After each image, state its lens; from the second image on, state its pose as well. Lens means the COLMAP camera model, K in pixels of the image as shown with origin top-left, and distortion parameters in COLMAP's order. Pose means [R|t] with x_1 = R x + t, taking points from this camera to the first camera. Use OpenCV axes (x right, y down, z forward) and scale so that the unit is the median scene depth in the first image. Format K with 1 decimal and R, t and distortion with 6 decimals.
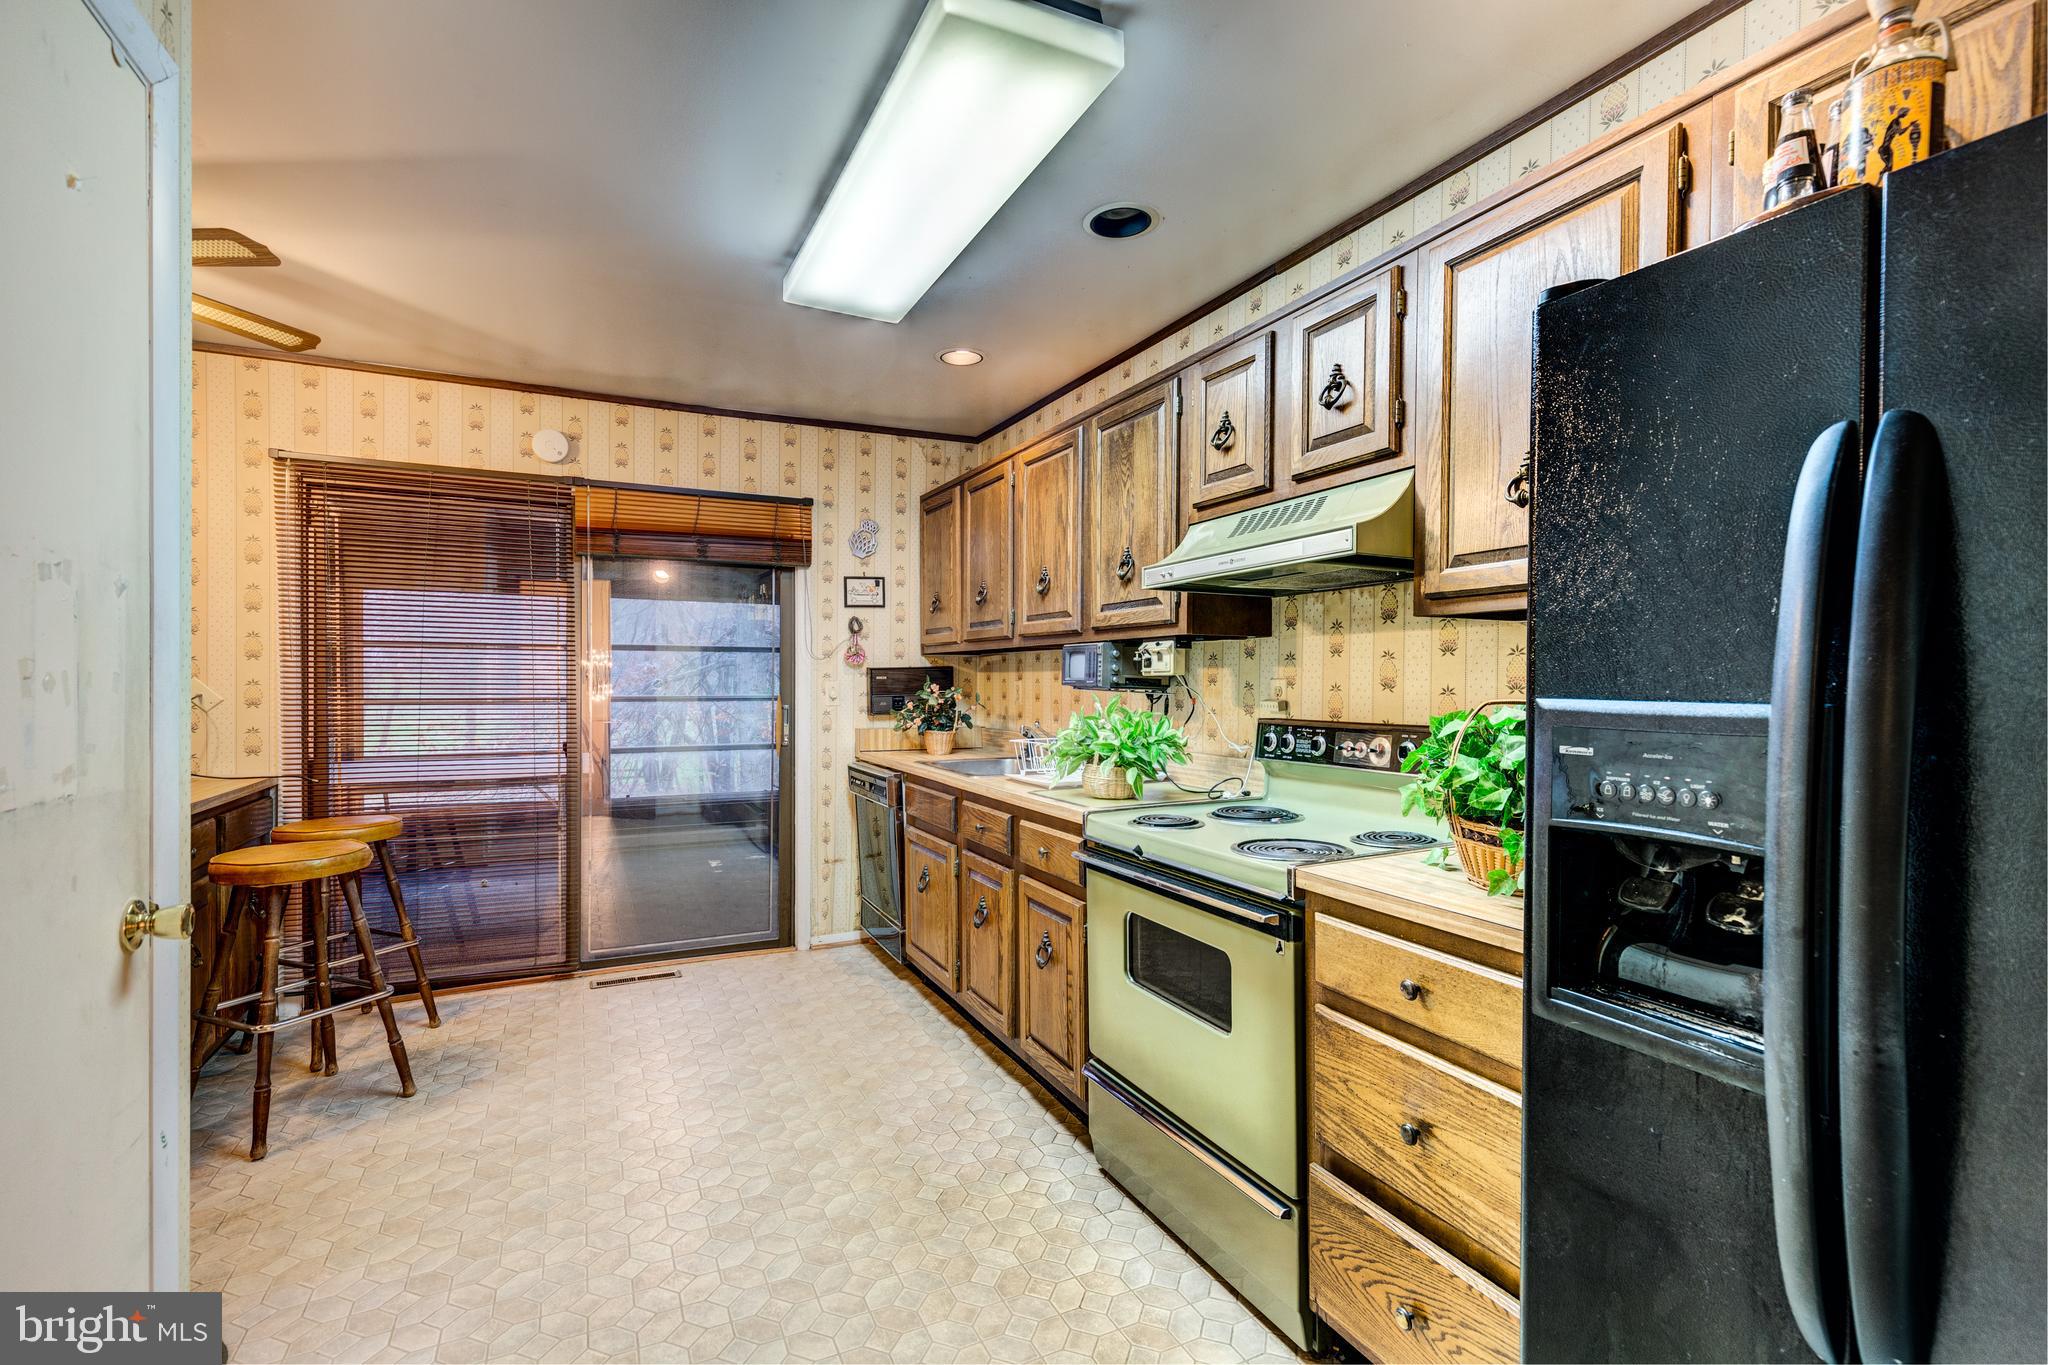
lens RADIAL K [[926.6, 0, 1026.6], [0, 926.6, 684.2], [0, 0, 1]] dist [0.011214, -0.004087]
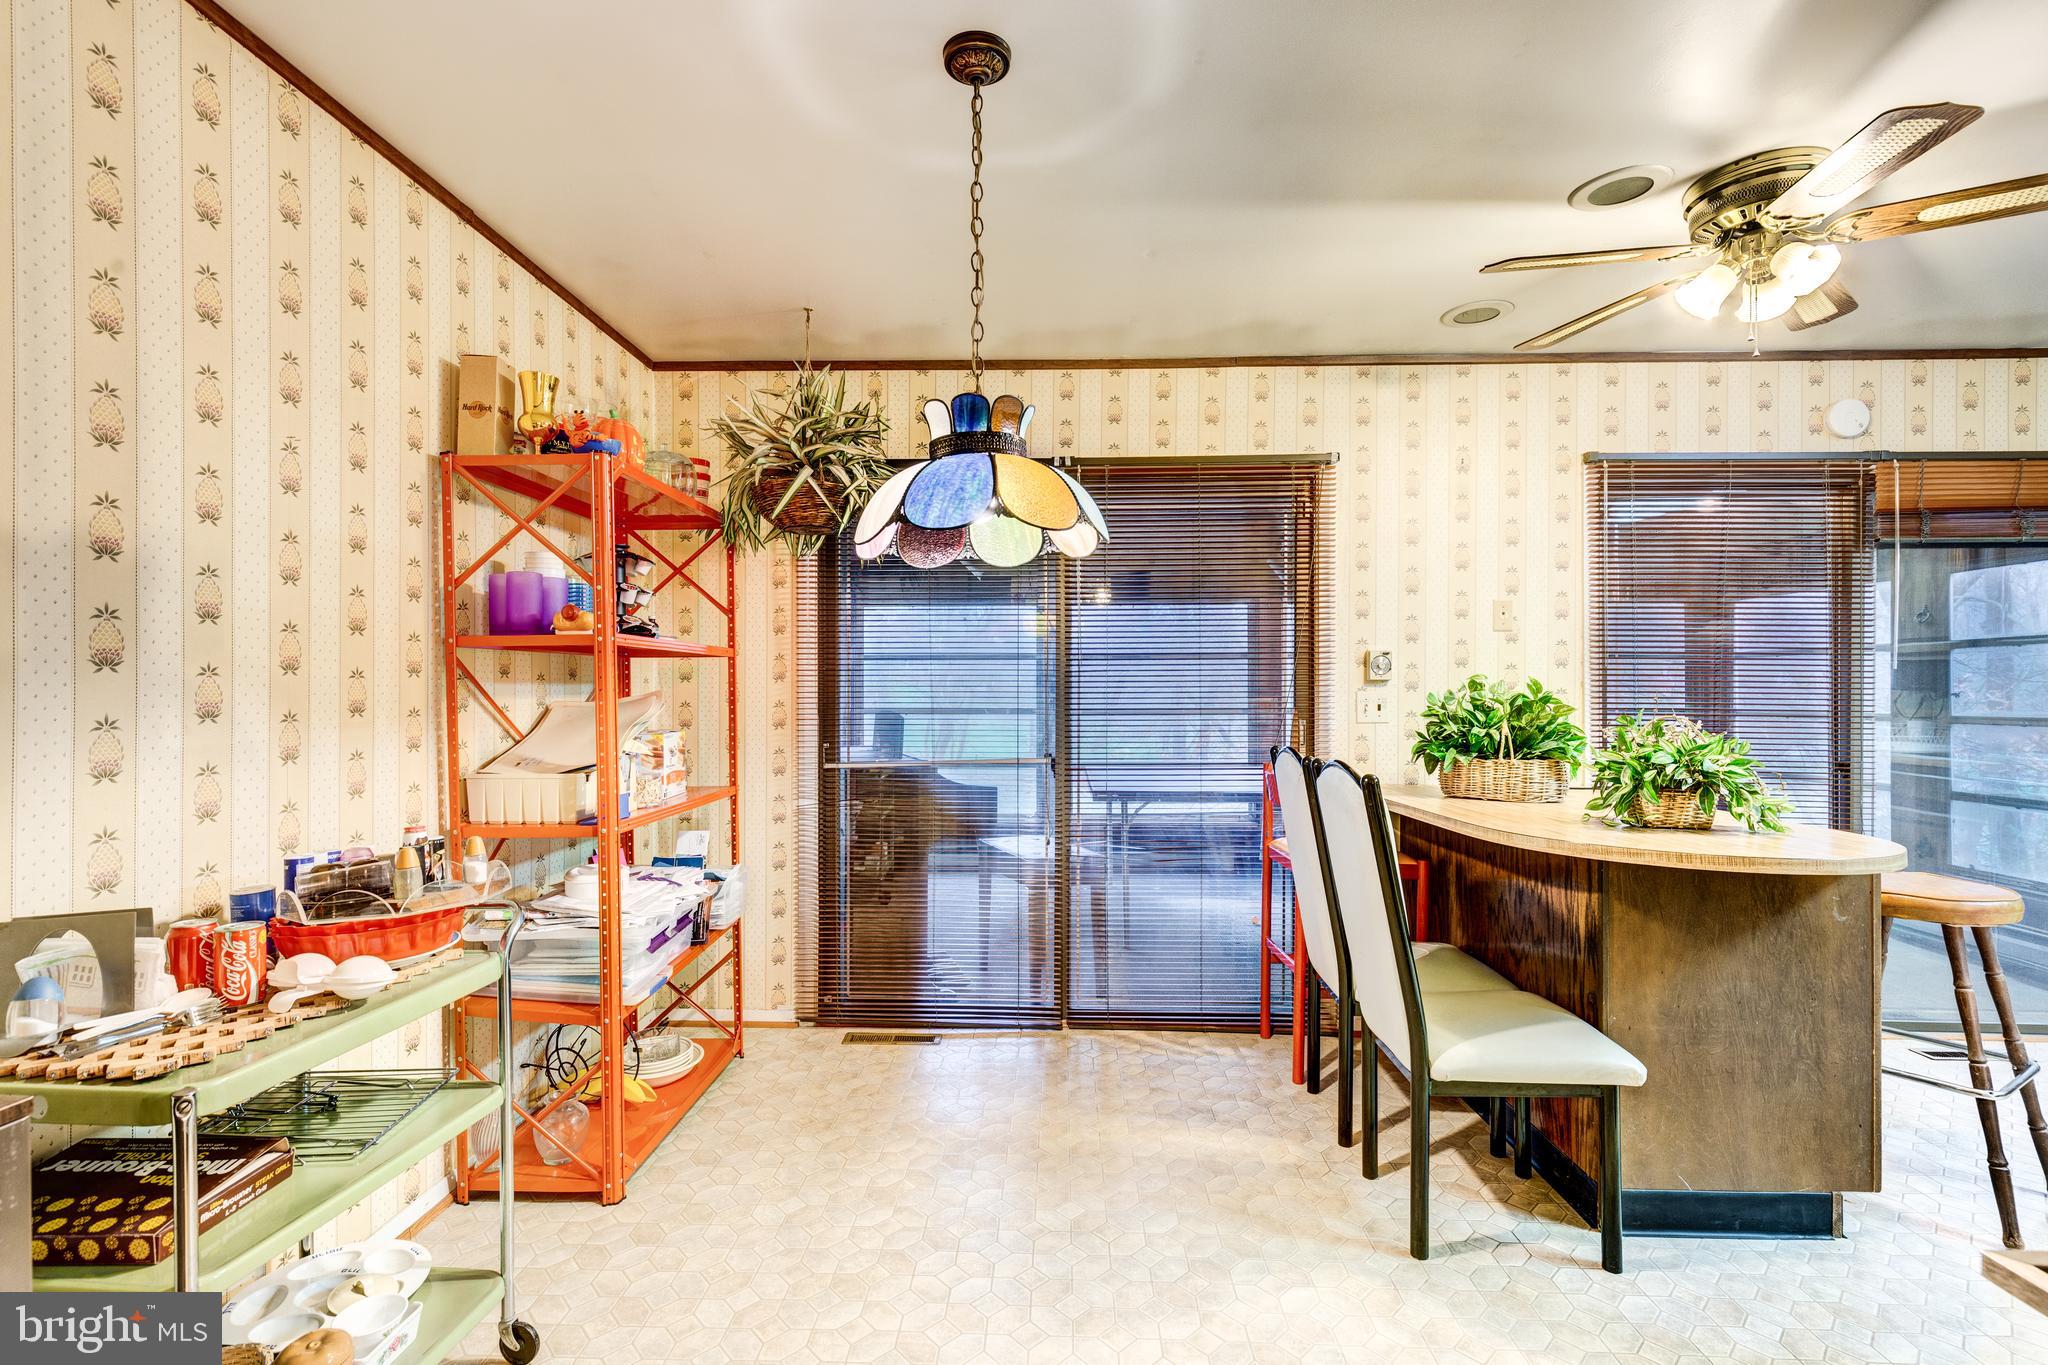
lens RADIAL K [[926.6, 0, 1013.8], [0, 926.6, 687.4], [0, 0, 1]] dist [0.011214, -0.004087]
pose [[0.882139, -0.001676, -0.470987, -1.055289], [-0.002471, 0.999963, -0.008187, 0.003512], [0.470983, 0.008385, 0.882102, -0.168207]]
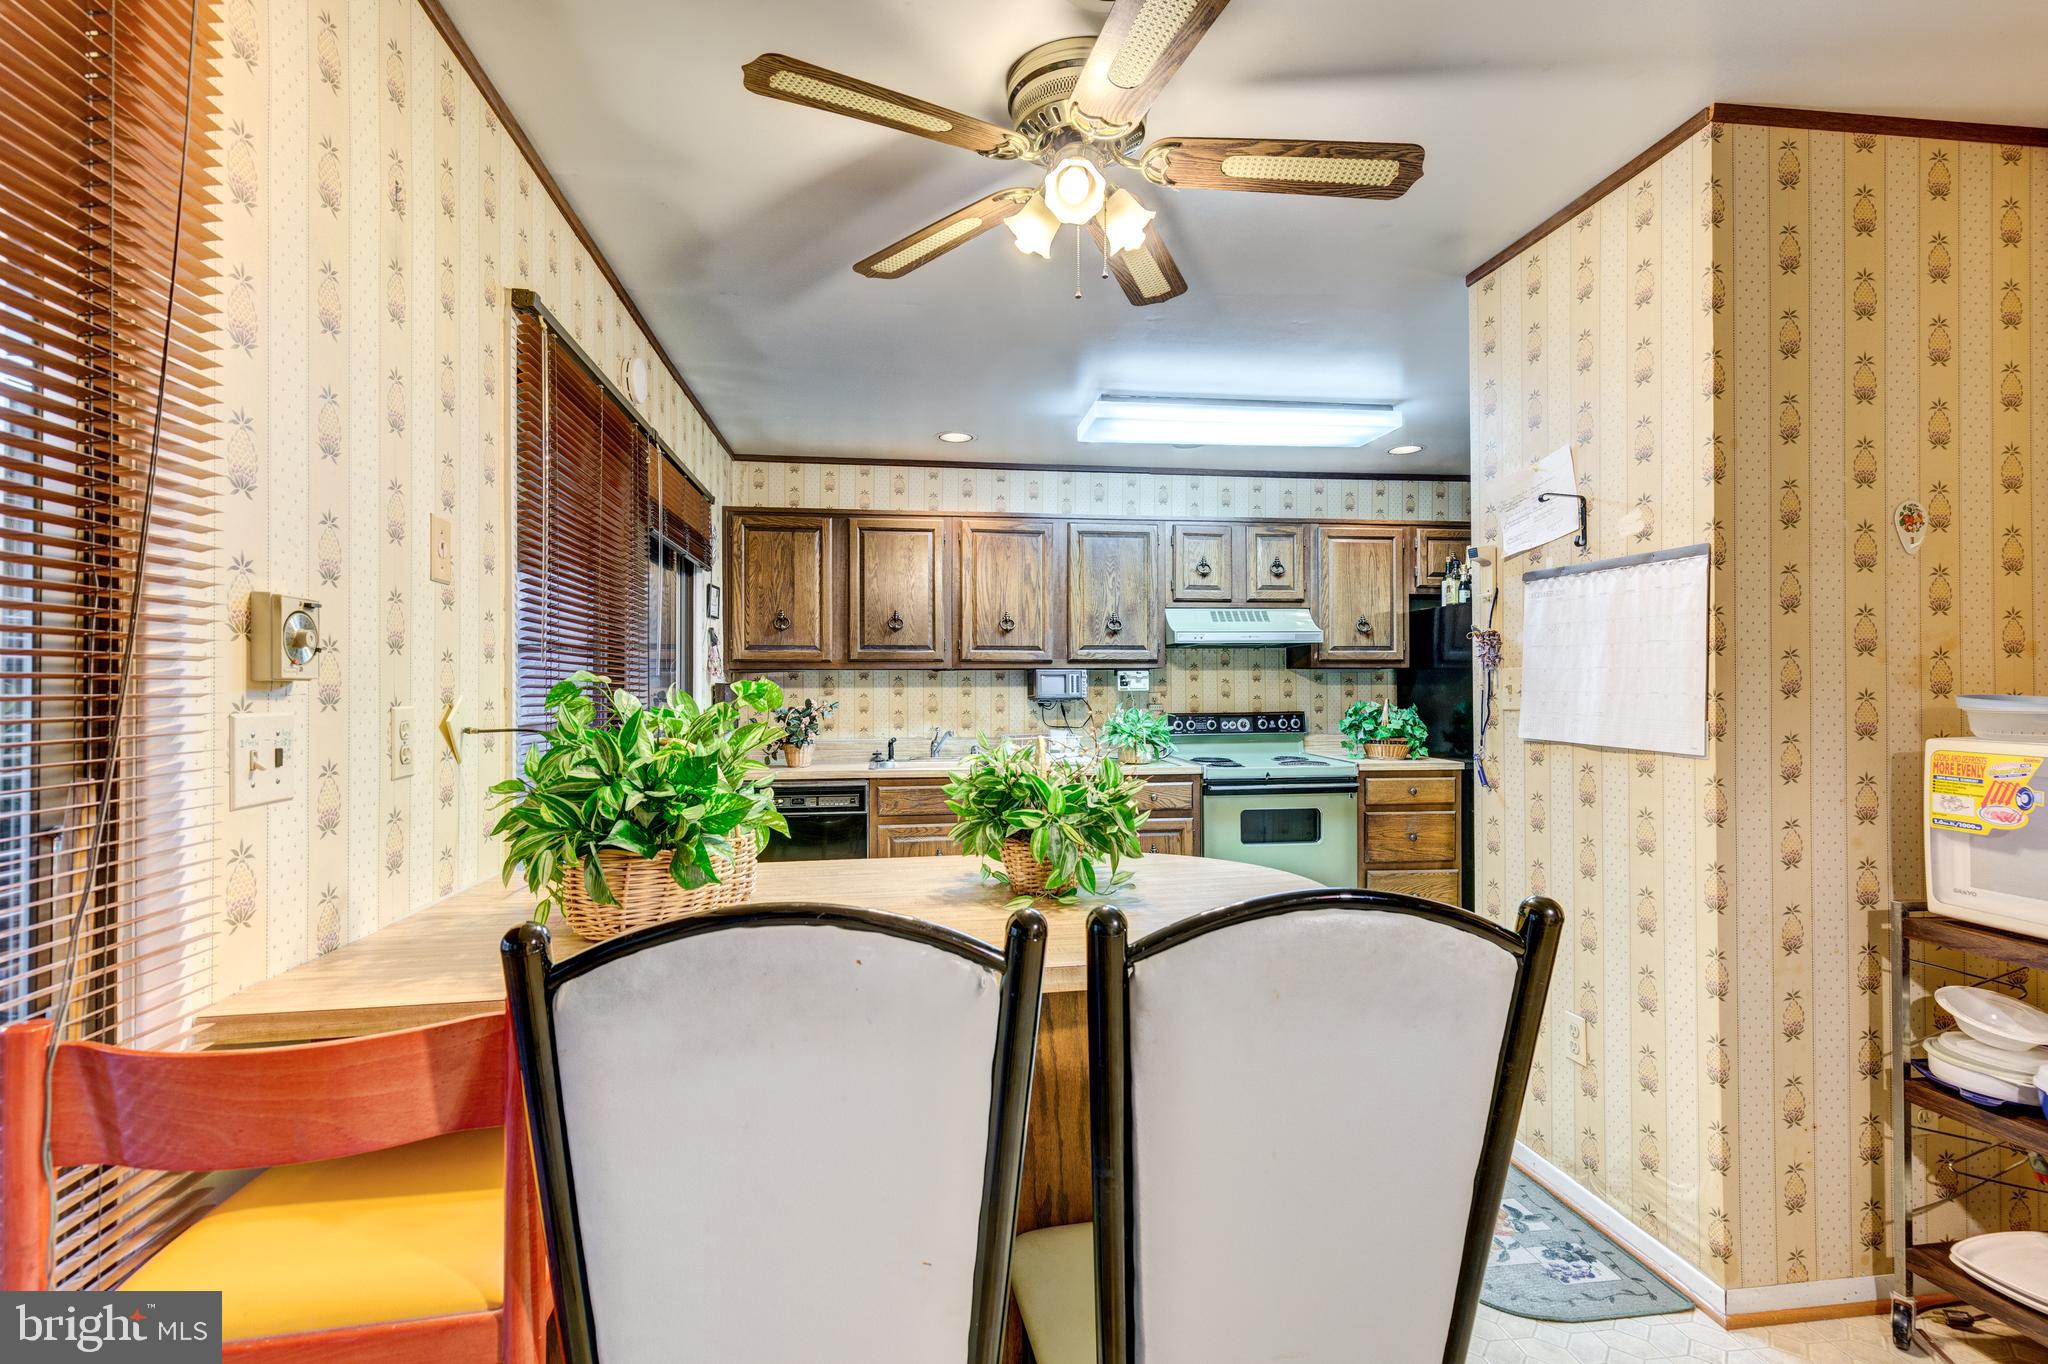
lens RADIAL K [[926.6, 0, 1012.8], [0, 926.6, 686.9], [0, 0, 1]] dist [0.011214, -0.004087]
pose [[0.315222, 0.003422, 0.949012, -1.499408], [0.009982, 0.999926, -0.006921, -0.007056], [-0.948965, 0.011655, 0.315165, 0.654735]]
